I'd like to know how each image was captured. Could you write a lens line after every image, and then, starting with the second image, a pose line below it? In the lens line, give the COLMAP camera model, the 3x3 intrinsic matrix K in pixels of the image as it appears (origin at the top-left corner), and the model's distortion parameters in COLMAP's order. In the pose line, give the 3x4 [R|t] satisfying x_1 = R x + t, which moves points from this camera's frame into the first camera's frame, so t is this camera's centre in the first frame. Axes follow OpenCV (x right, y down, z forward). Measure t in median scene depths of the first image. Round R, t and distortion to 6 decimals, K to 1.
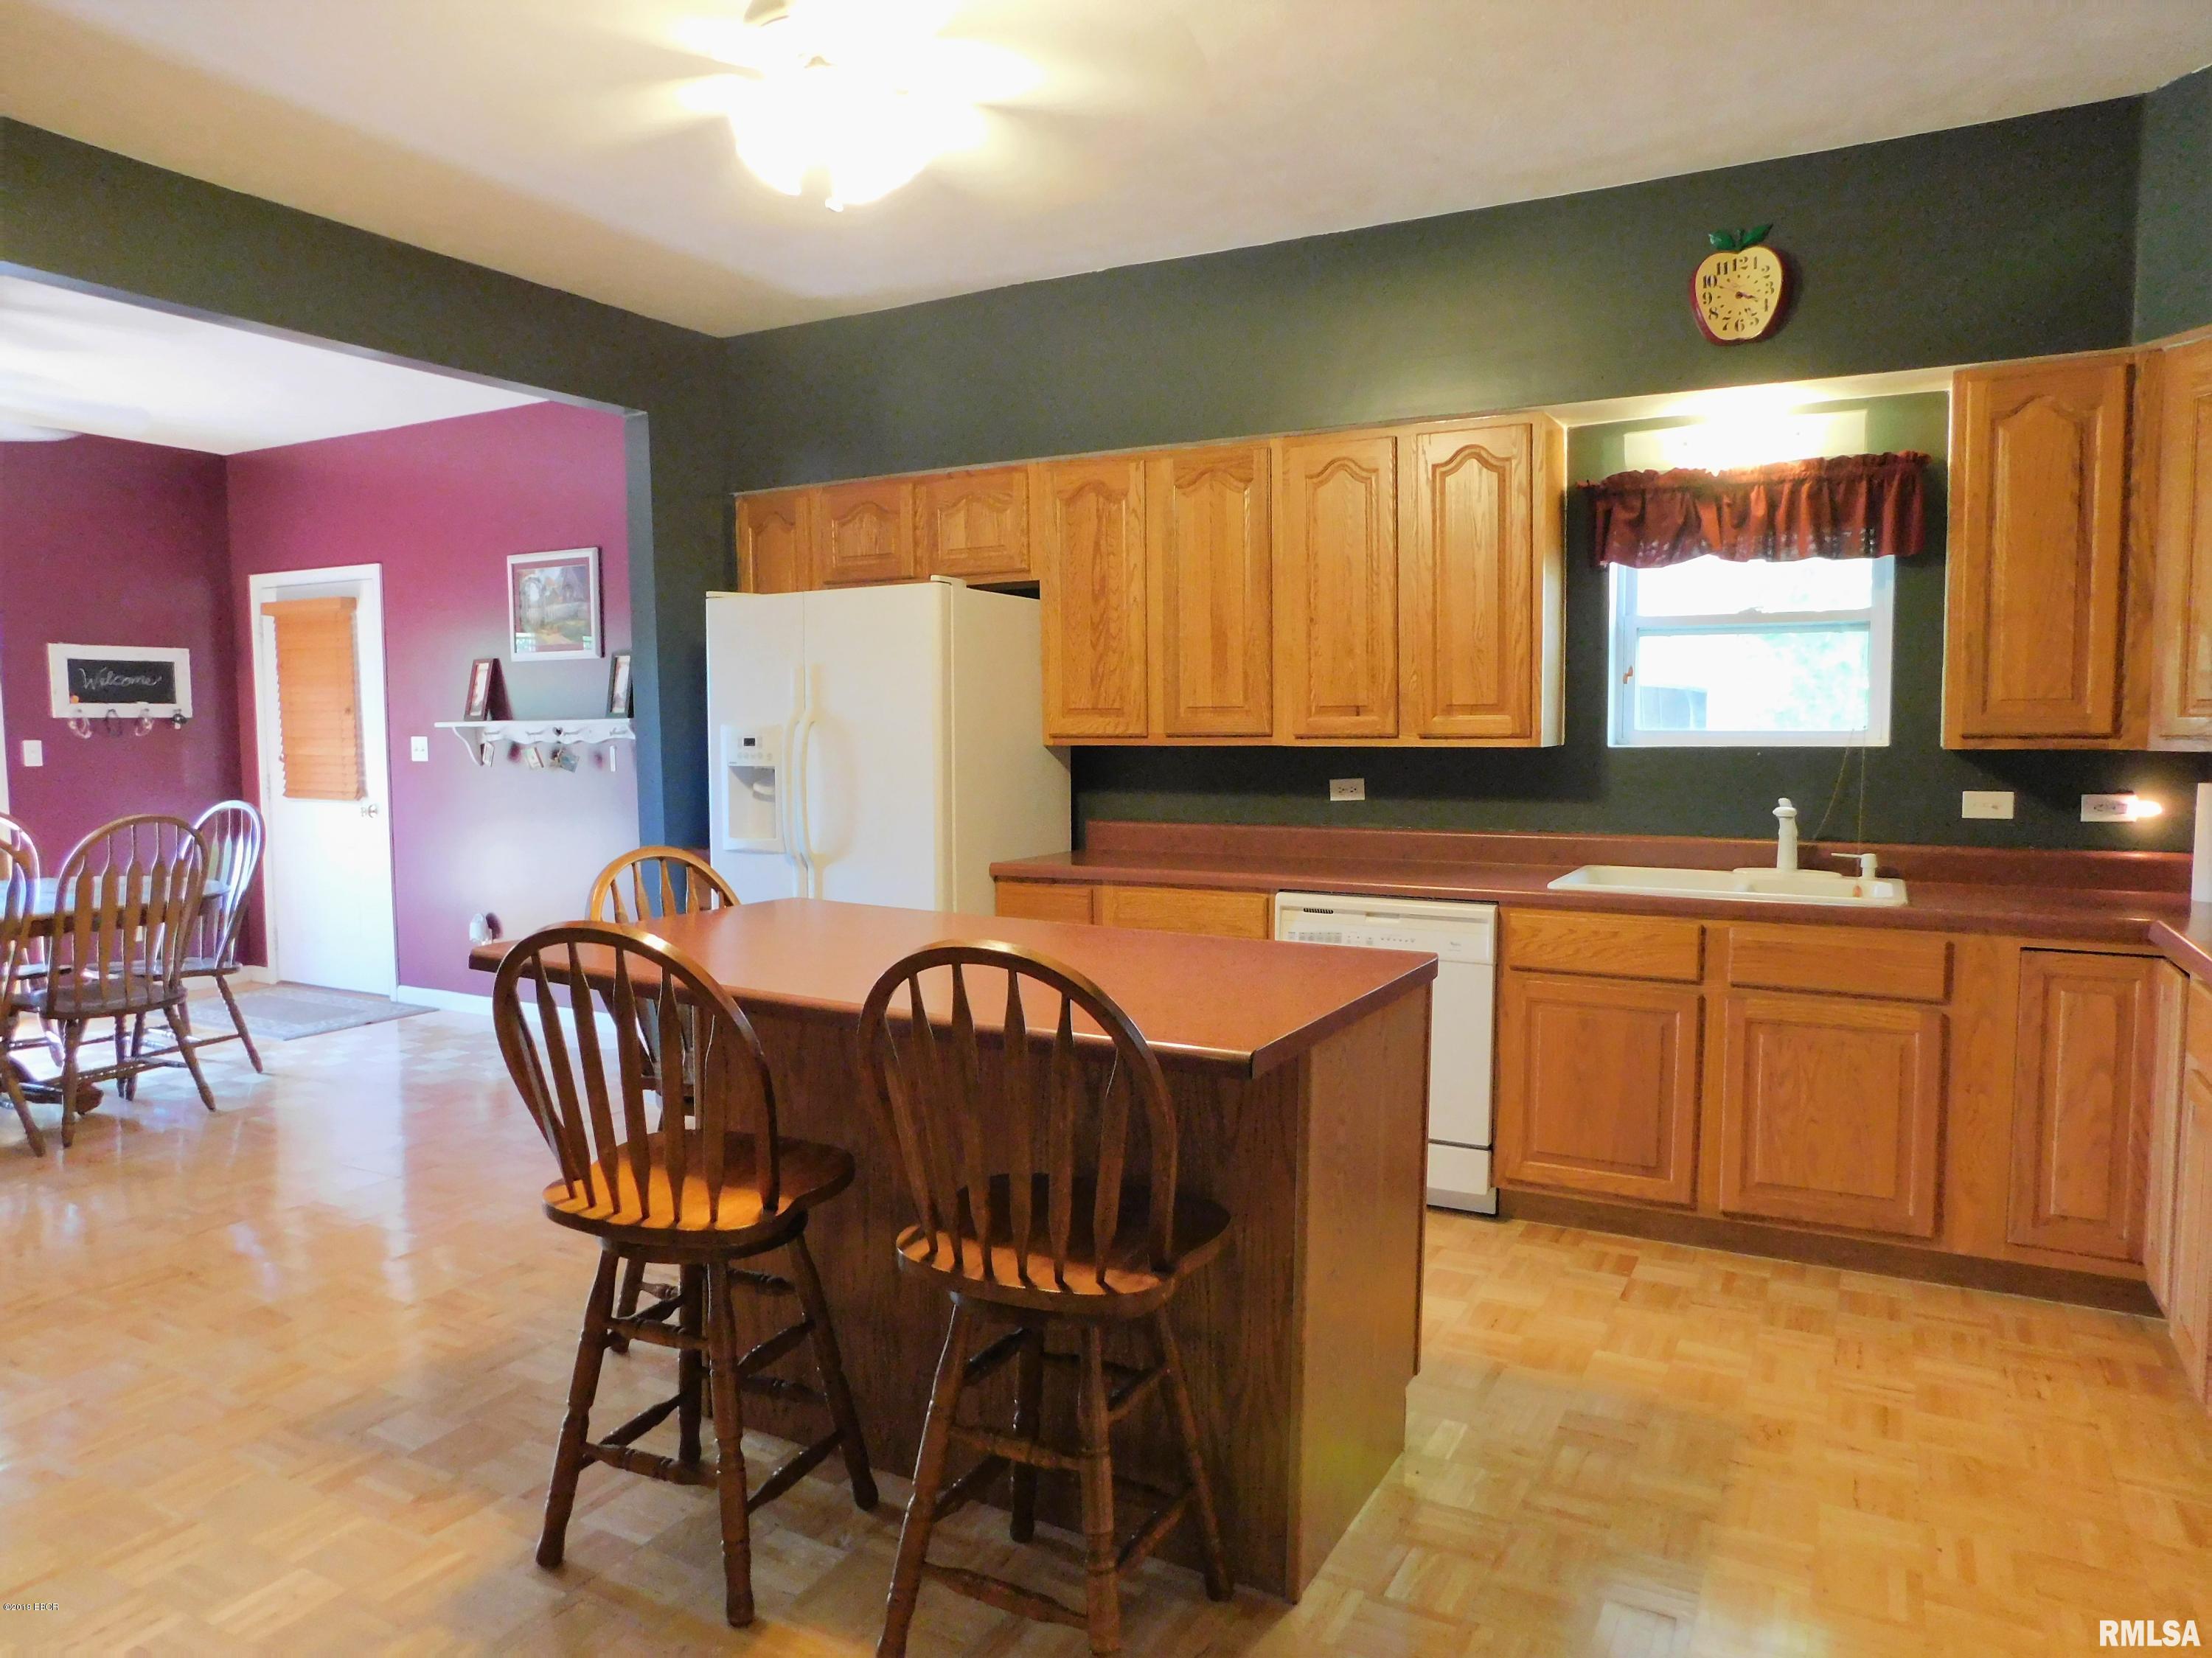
lens RADIAL K [[1477.5, 0, 1103.6], [0, 1477.5, 828.4], [0, 0, 1]] dist [-0.040902, 0.009230]
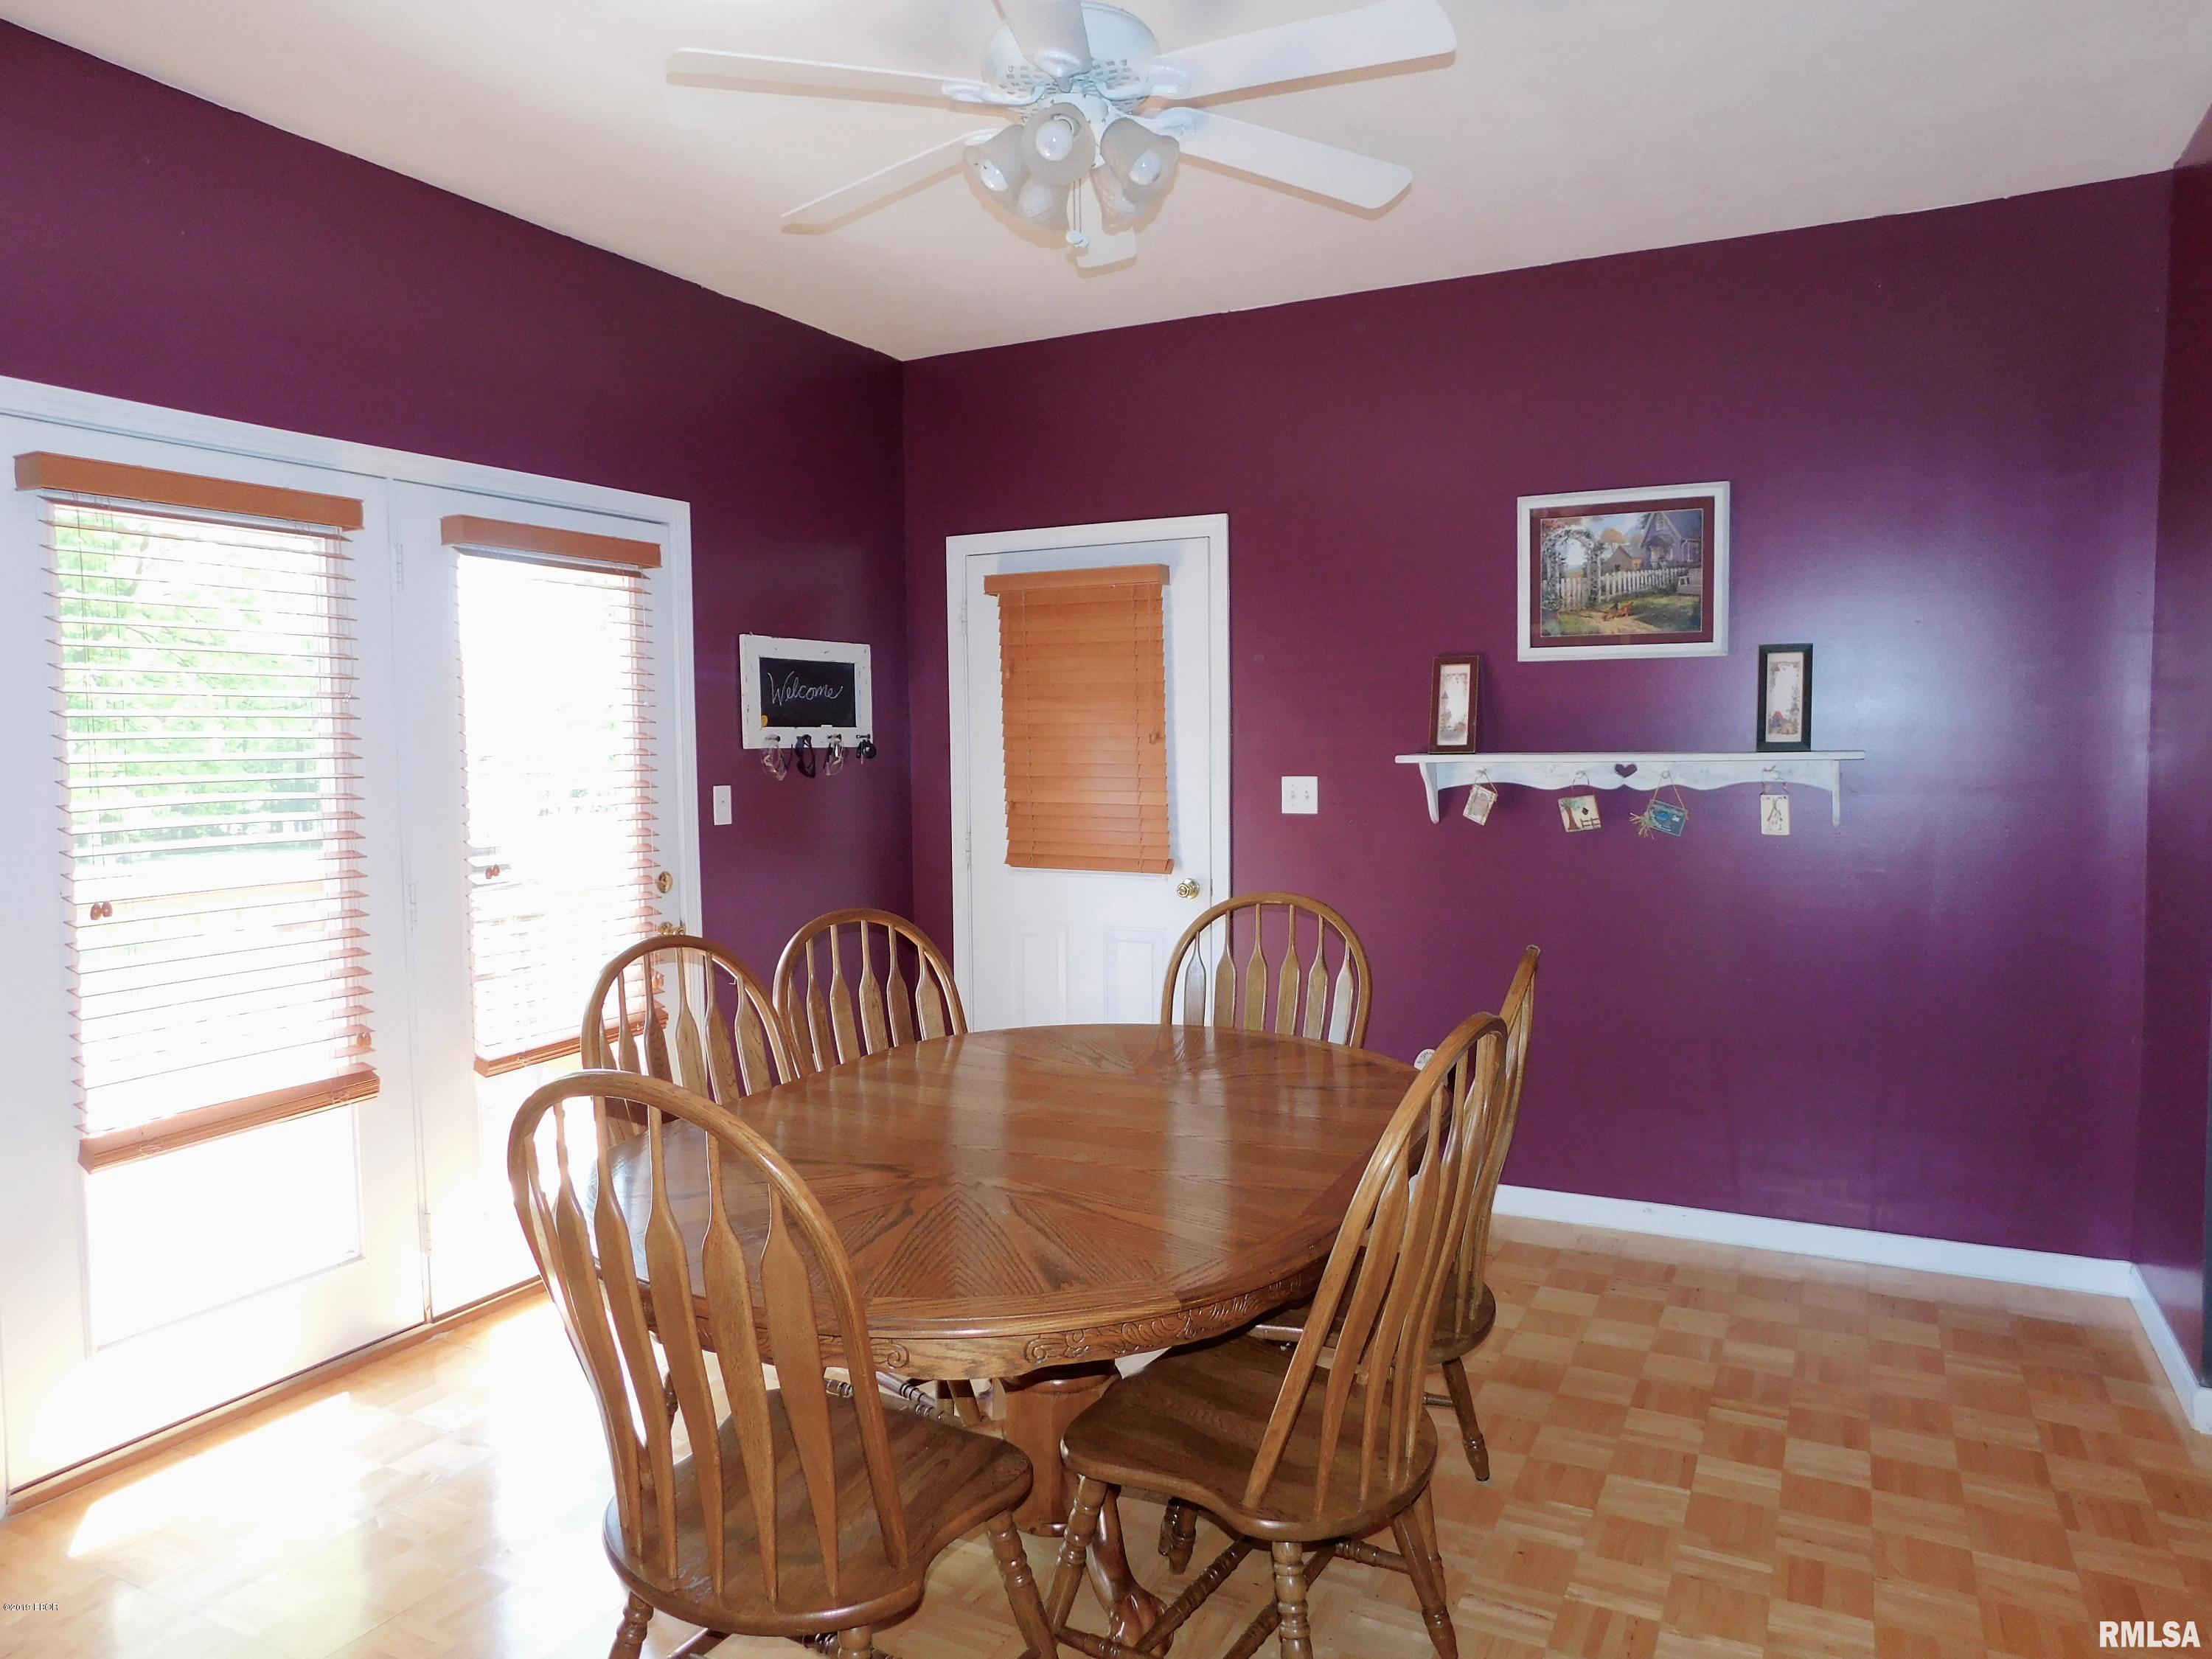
lens RADIAL K [[1477.7, 0, 1108.5], [0, 1477.7, 834.7], [0, 0, 1]] dist [-0.040902, 0.009230]
pose [[0.999728, -0.005773, 0.022614, -0.563654], [0.005899, 0.999967, -0.005507, -0.033059], [-0.022582, 0.005639, 0.999729, 0.336399]]
